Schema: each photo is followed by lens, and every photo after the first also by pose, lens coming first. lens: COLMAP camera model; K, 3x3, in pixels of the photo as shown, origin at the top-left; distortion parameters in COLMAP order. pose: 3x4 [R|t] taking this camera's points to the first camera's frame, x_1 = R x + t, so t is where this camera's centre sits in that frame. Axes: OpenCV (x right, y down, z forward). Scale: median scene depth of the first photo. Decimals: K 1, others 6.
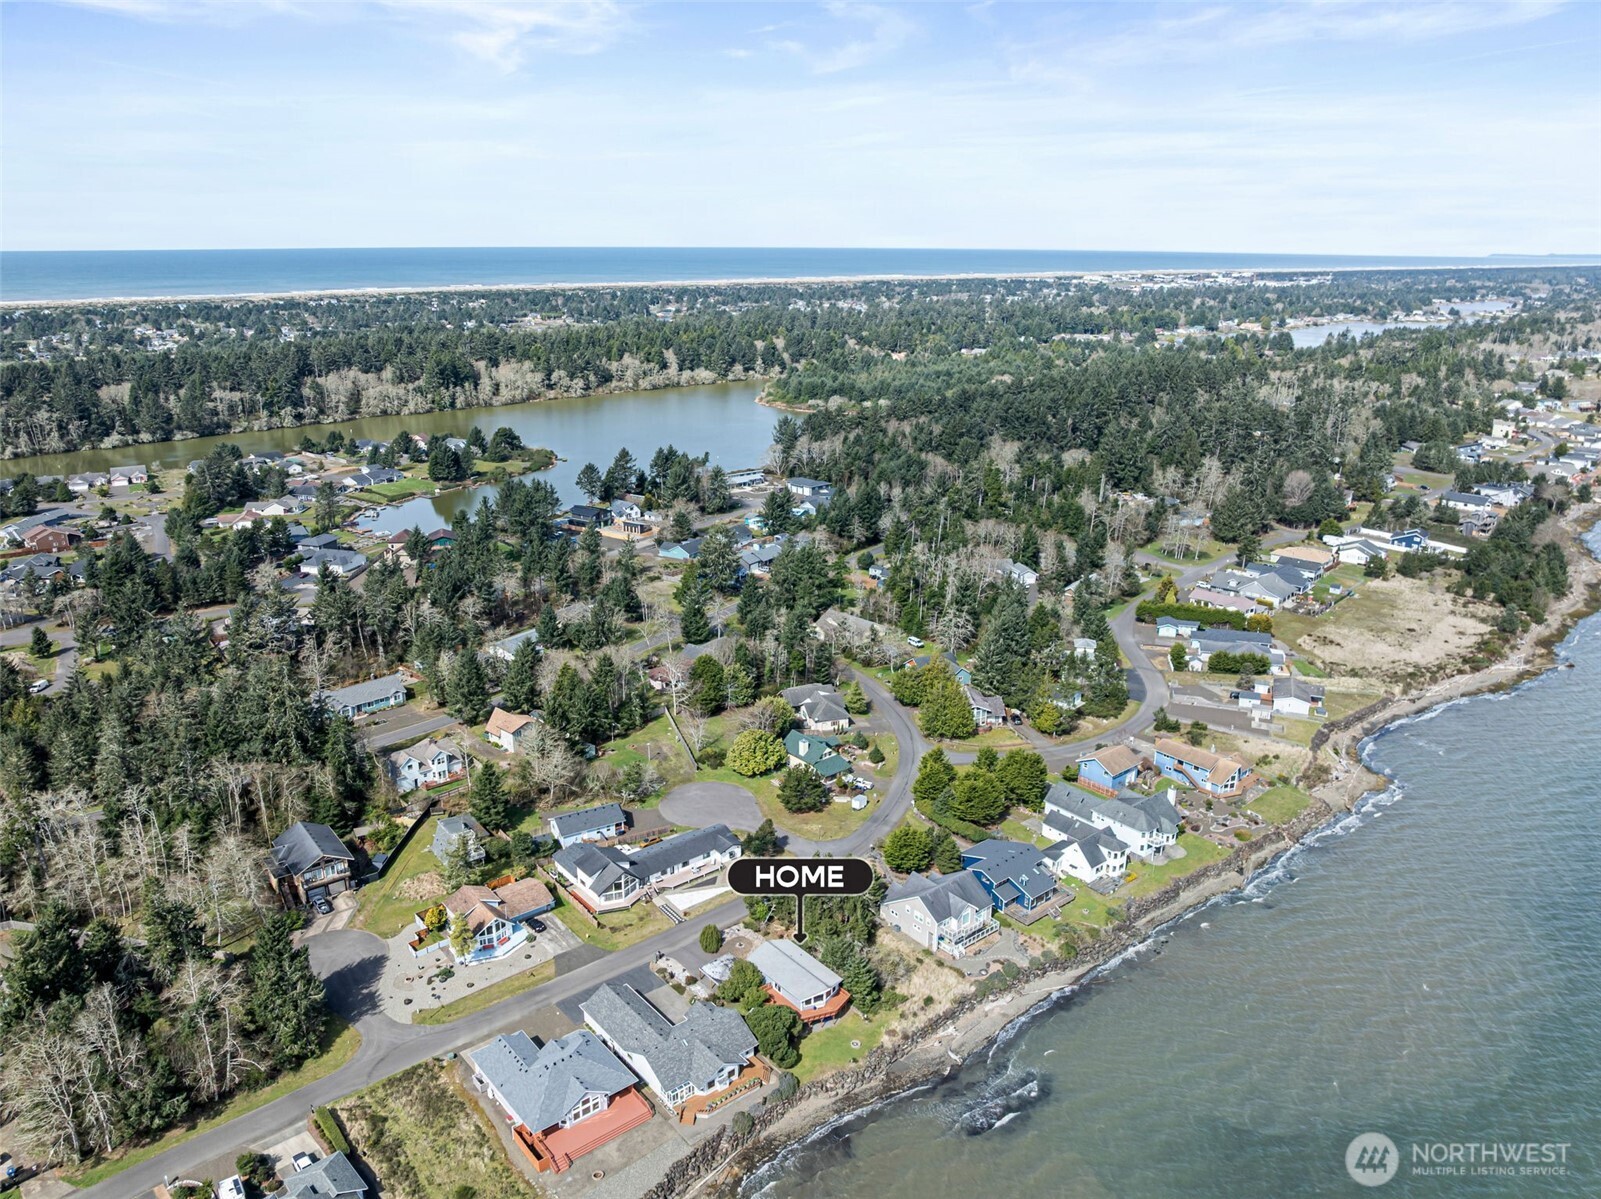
lens RADIAL K [[1132.5, 0, 798.0], [0, 1132.5, 594.6], [0, 0, 1]] dist [-0.036375, -0.002182]
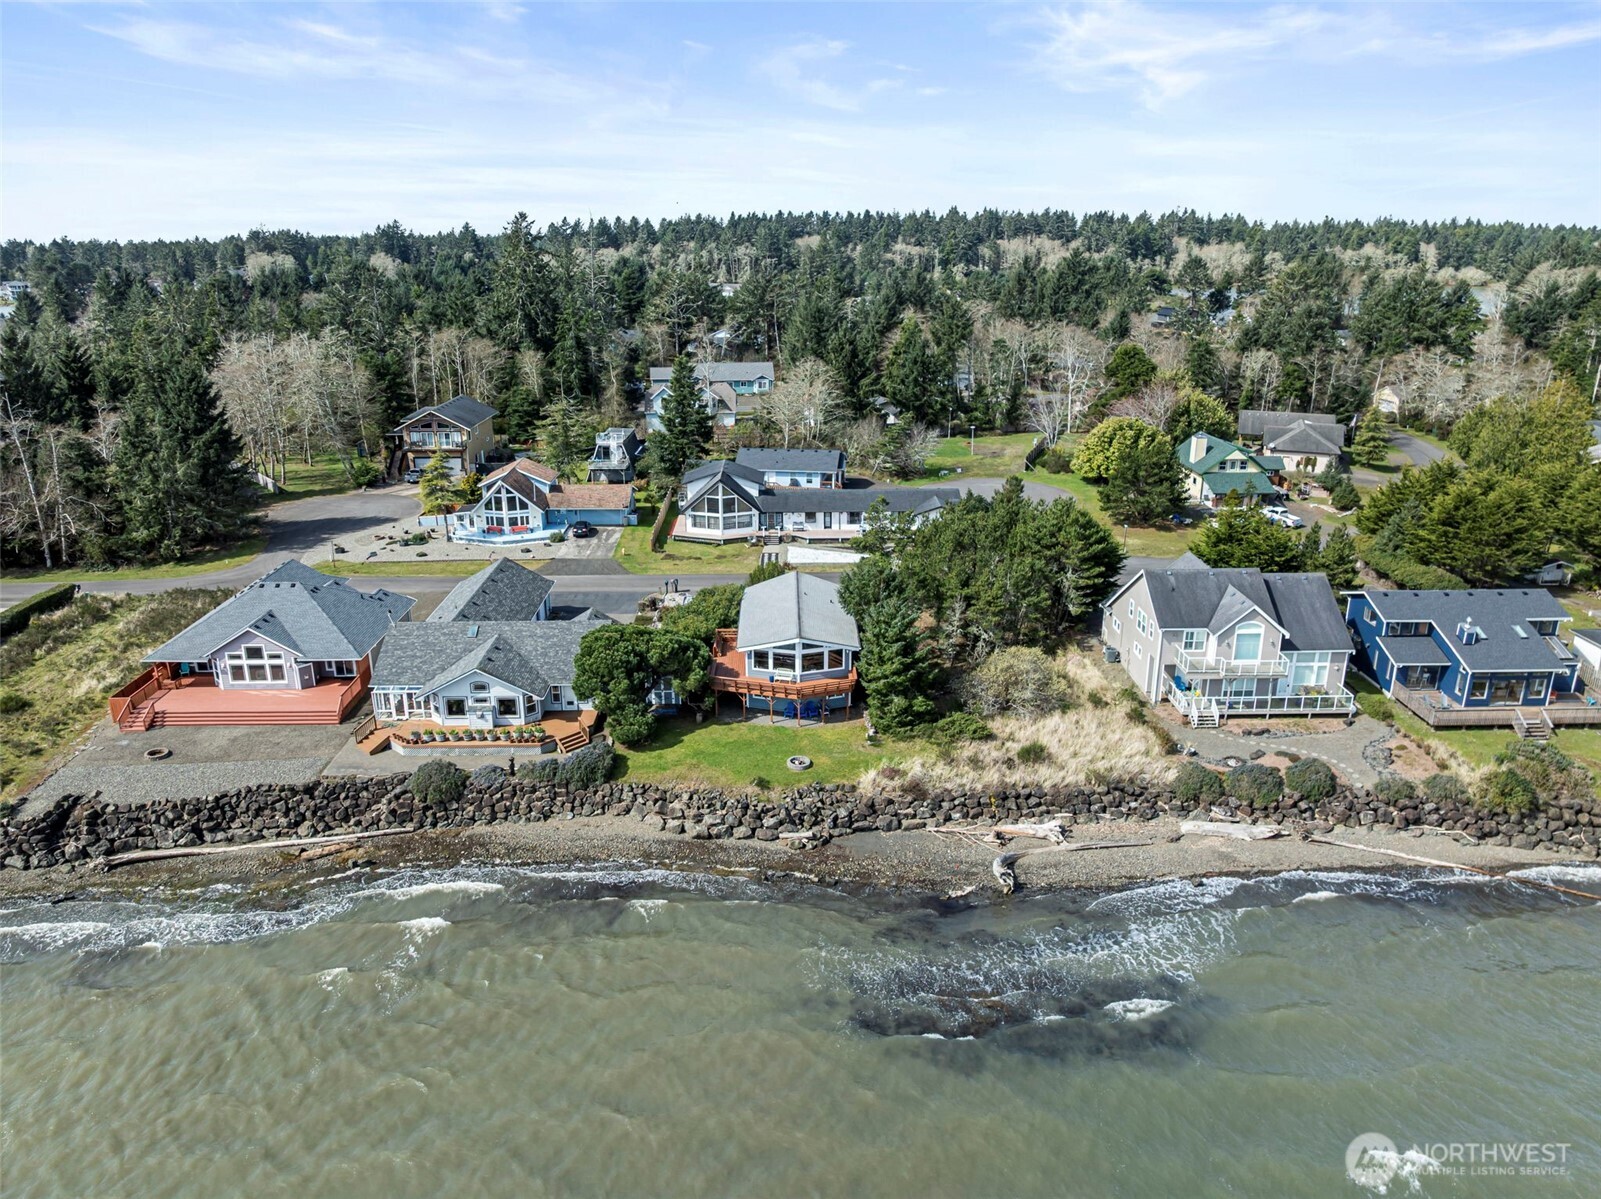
lens RADIAL K [[1132.5, 0, 800.2], [0, 1132.5, 600.2], [0, 0, 1]] dist [-0.036375, -0.002182]
pose [[0.783418, 0.189078, -0.592035, 0.283086], [-0.180458, 0.980762, 0.074432, 0.292293], [0.594719, 0.048526, 0.802468, 0.621768]]
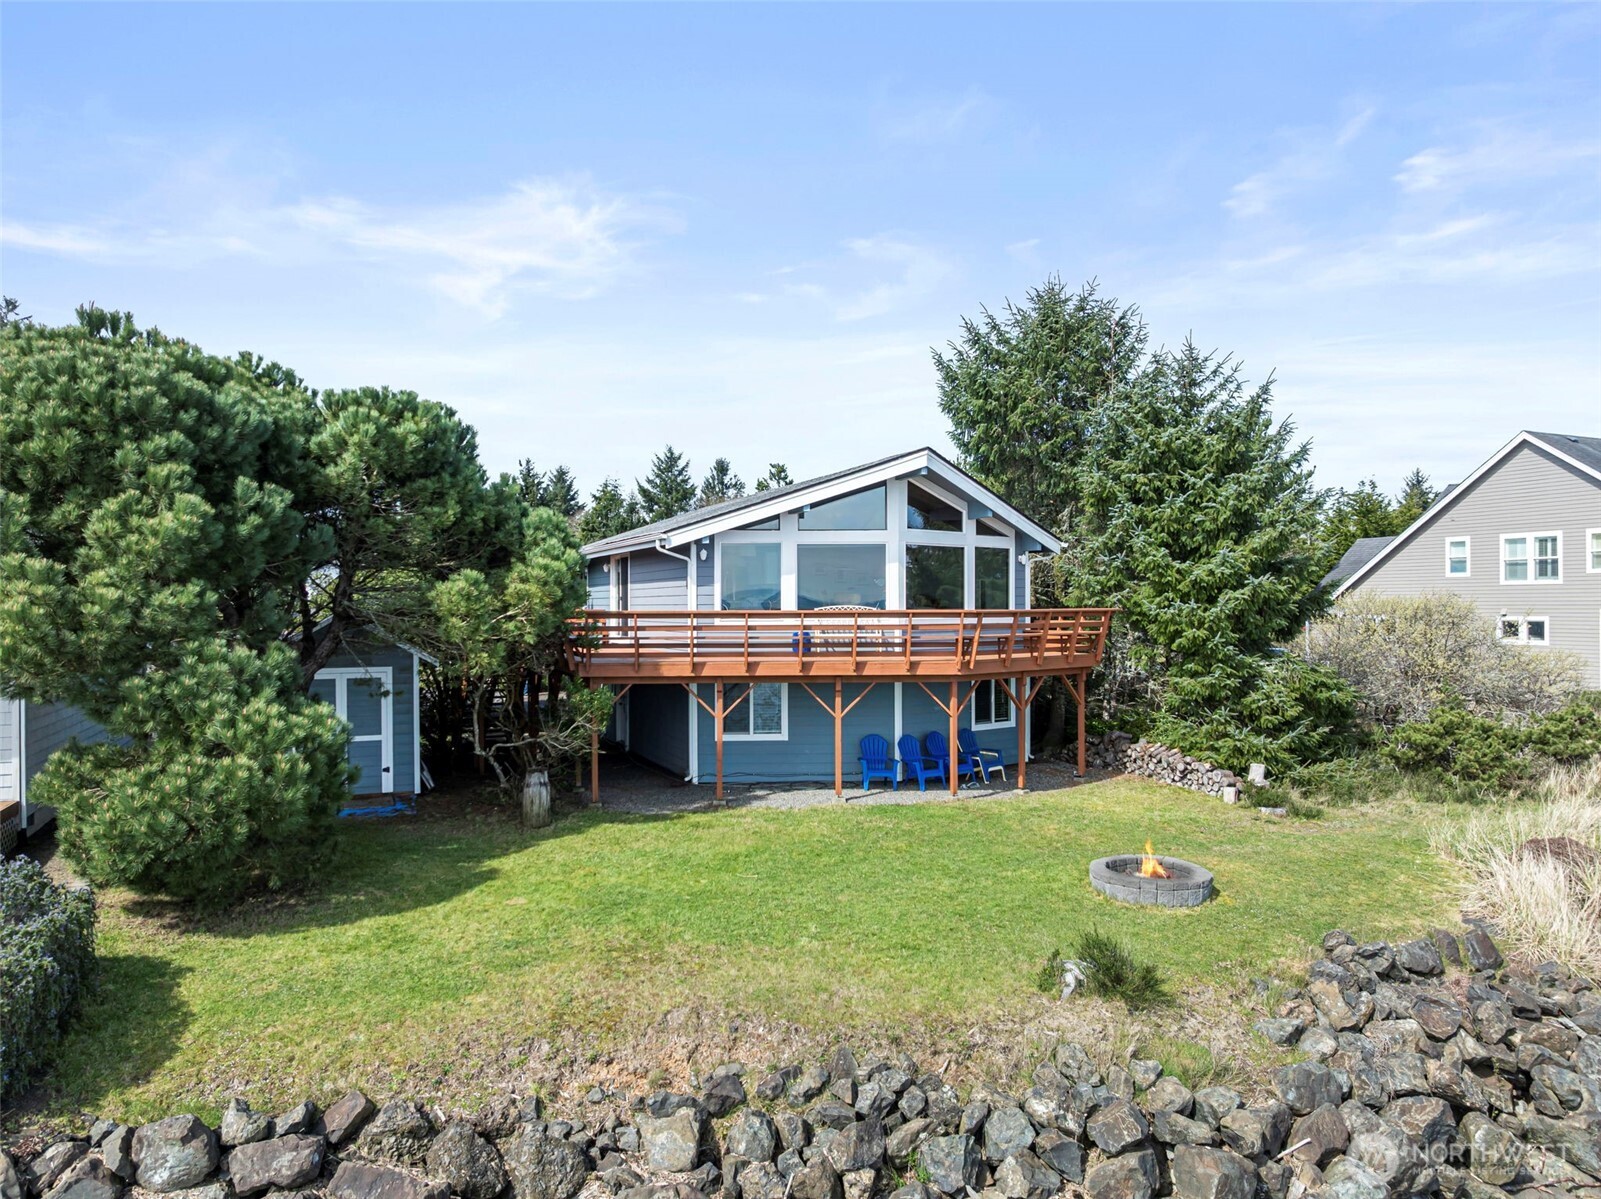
lens RADIAL K [[1132.5, 0, 798.1], [0, 1132.5, 587.1], [0, 0, 1]] dist [-0.036375, -0.002182]
pose [[0.955253, -0.010234, -0.295611, 0.049067], [-0.083629, 0.949280, -0.303106, 0.388347], [0.283720, 0.314265, 0.905947, 0.868149]]
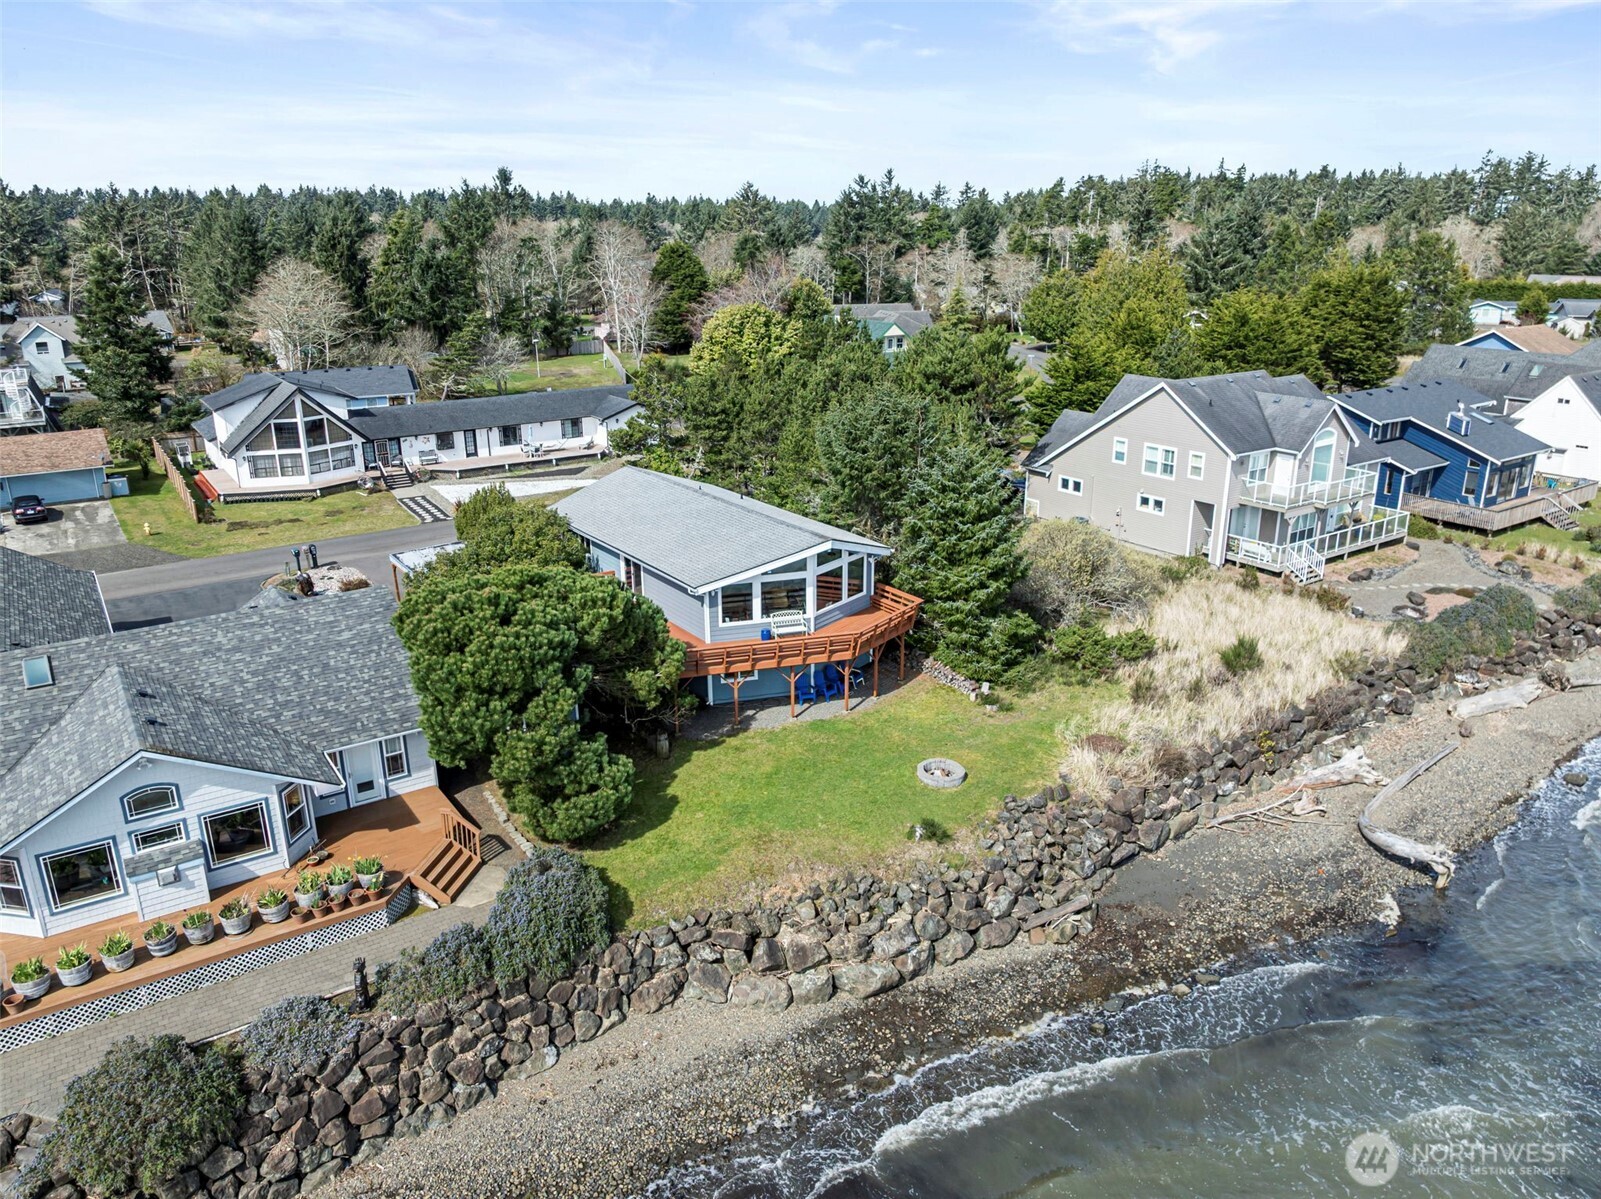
lens RADIAL K [[1132.5, 0, 799.7], [0, 1132.5, 593.9], [0, 0, 1]] dist [-0.036375, -0.002182]
pose [[0.996365, 0.016907, -0.083490, 0.040125], [-0.016087, 0.999816, 0.010483, 0.347422], [0.083652, -0.009102, 0.996453, 0.750725]]
